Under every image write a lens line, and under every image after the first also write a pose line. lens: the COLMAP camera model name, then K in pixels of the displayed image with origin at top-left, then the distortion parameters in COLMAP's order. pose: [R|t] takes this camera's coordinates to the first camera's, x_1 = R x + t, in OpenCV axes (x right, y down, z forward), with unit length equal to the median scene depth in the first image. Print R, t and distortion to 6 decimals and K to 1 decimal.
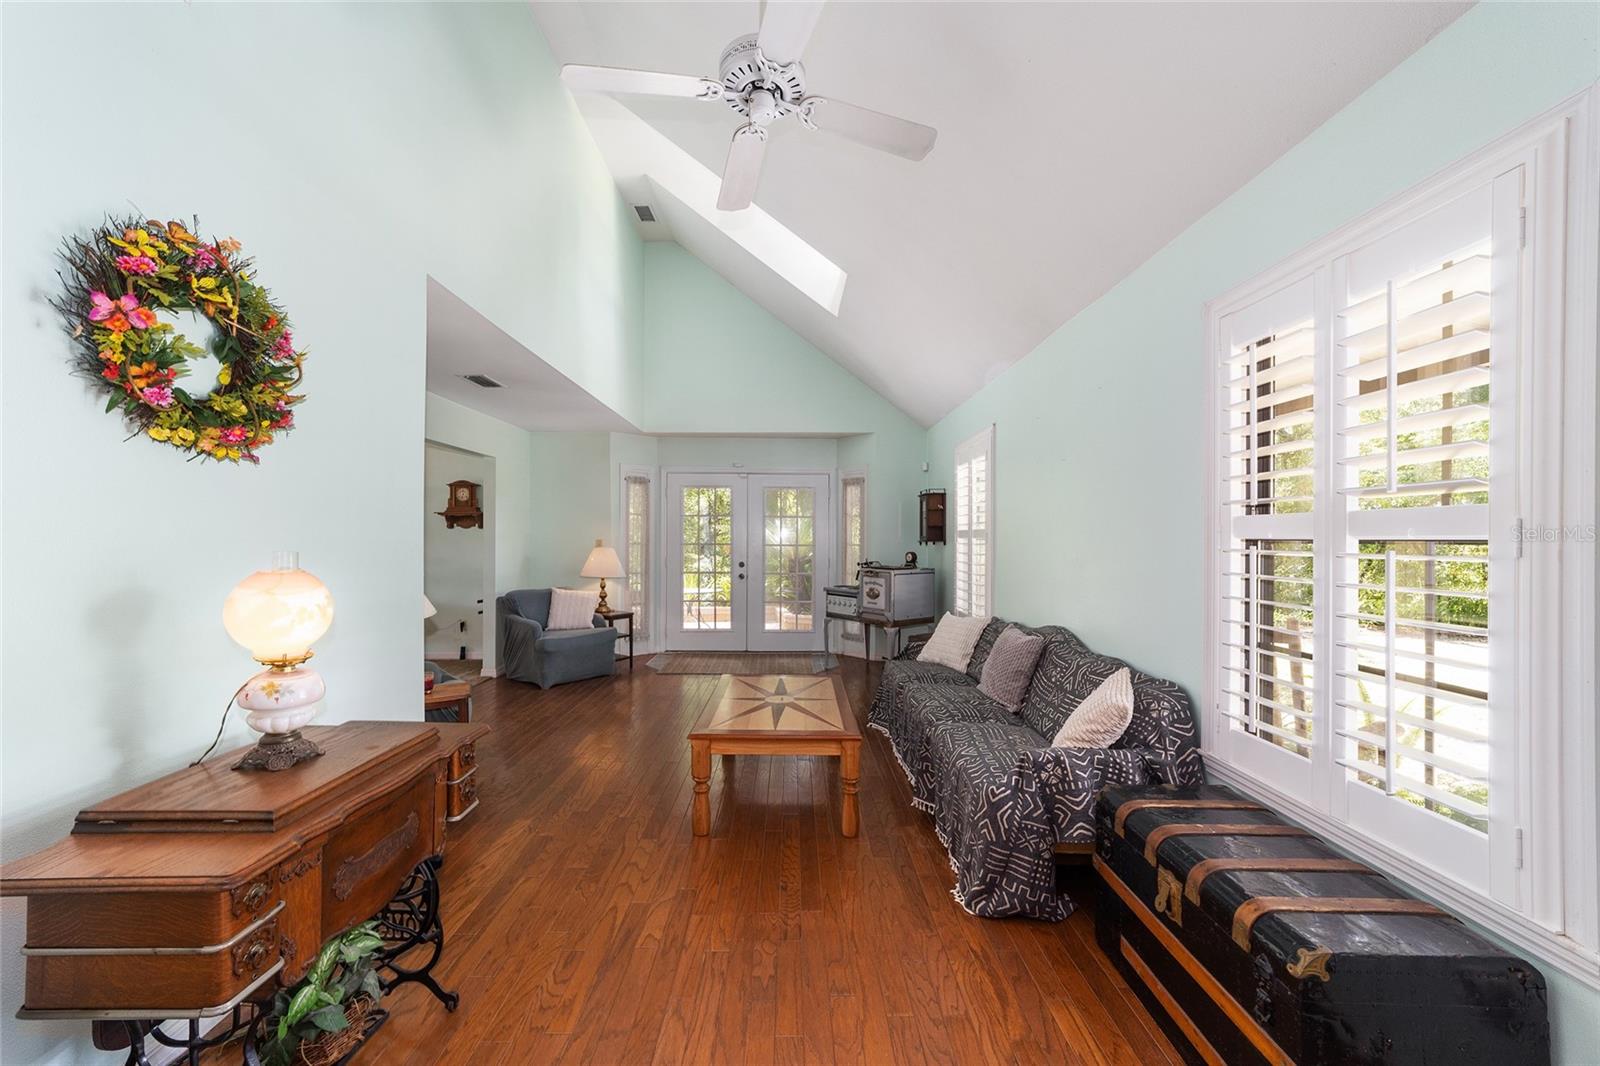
lens RADIAL K [[612.6, 0, 796.5], [0, 612.6, 539.5], [0, 0, 1]] dist [-0.022149, 0.012111]
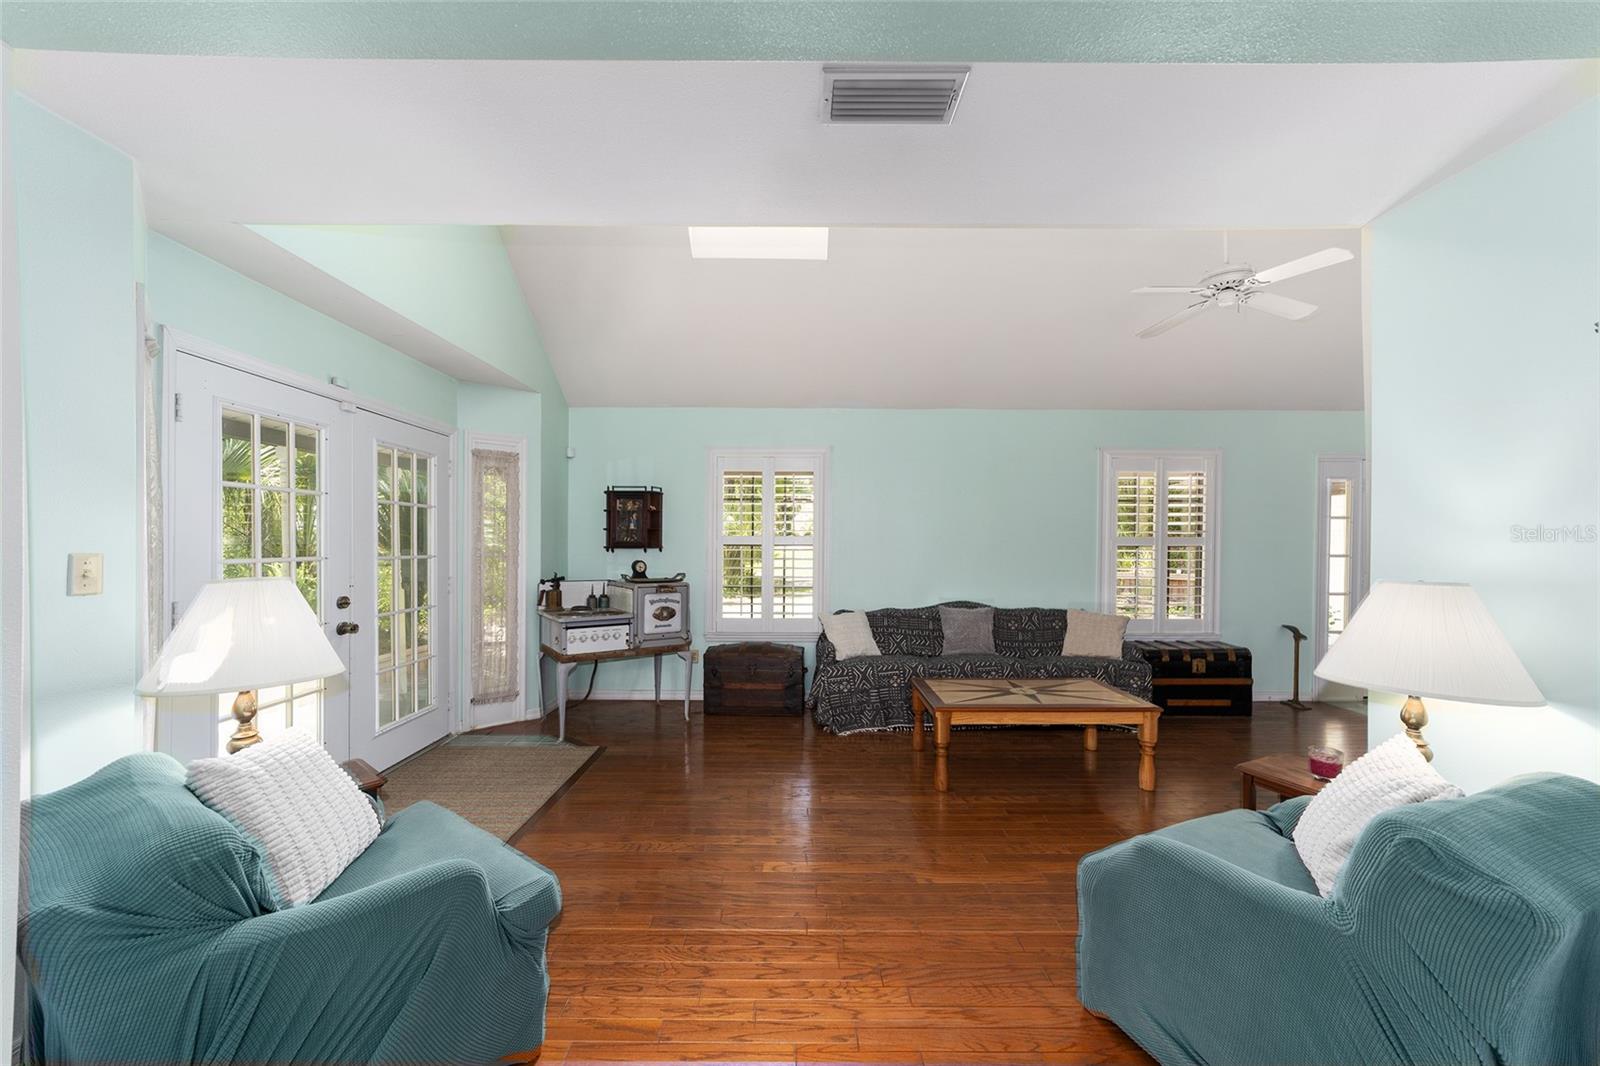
lens RADIAL K [[612.6, 0, 796.5], [0, 612.6, 539.5], [0, 0, 1]] dist [-0.022149, 0.012111]
pose [[0.011807, 0.001733, 0.999929, -0.674973], [-0.001028, 0.999998, -0.001721, -0.006375], [-0.999930, -0.001008, 0.011808, 0.839090]]
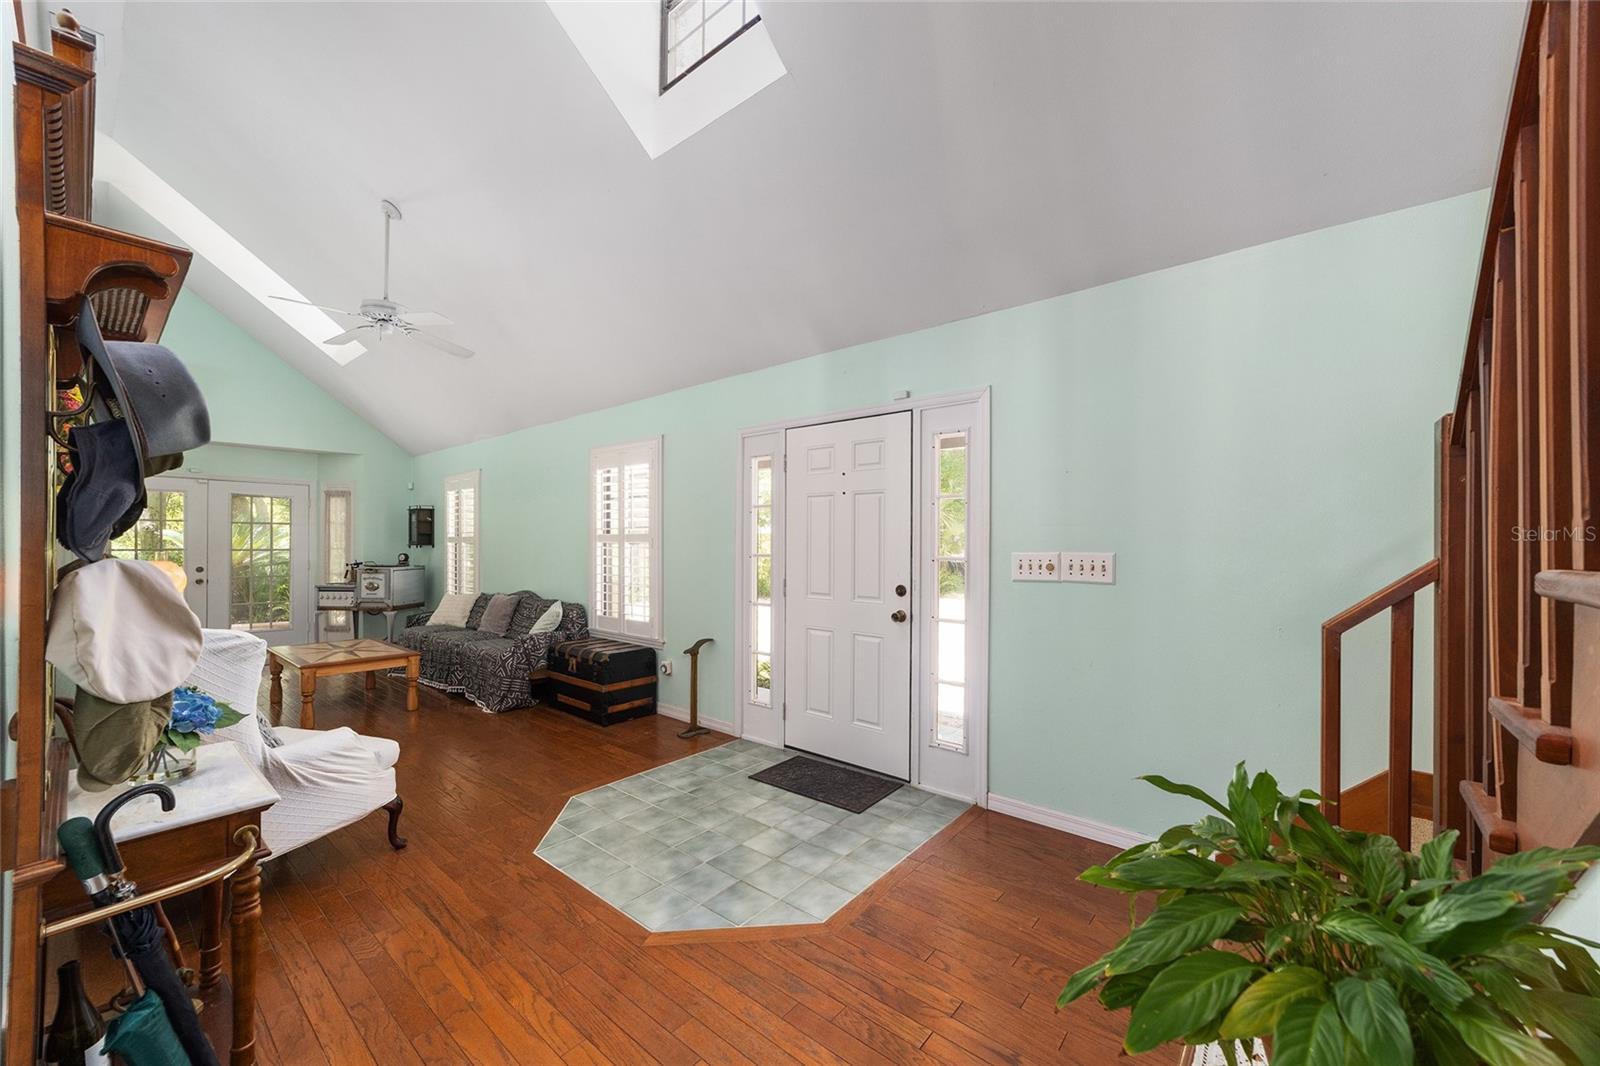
lens RADIAL K [[602.3, 0, 802.3], [0, 602.3, 546.2], [0, 0, 1]] dist [-0.019268, 0.008130]
pose [[0.644376, -0.007926, 0.764668, -0.252479], [0.002928, 0.999965, 0.007897, -0.002482], [-0.764703, -0.002849, 0.644376, -0.489564]]
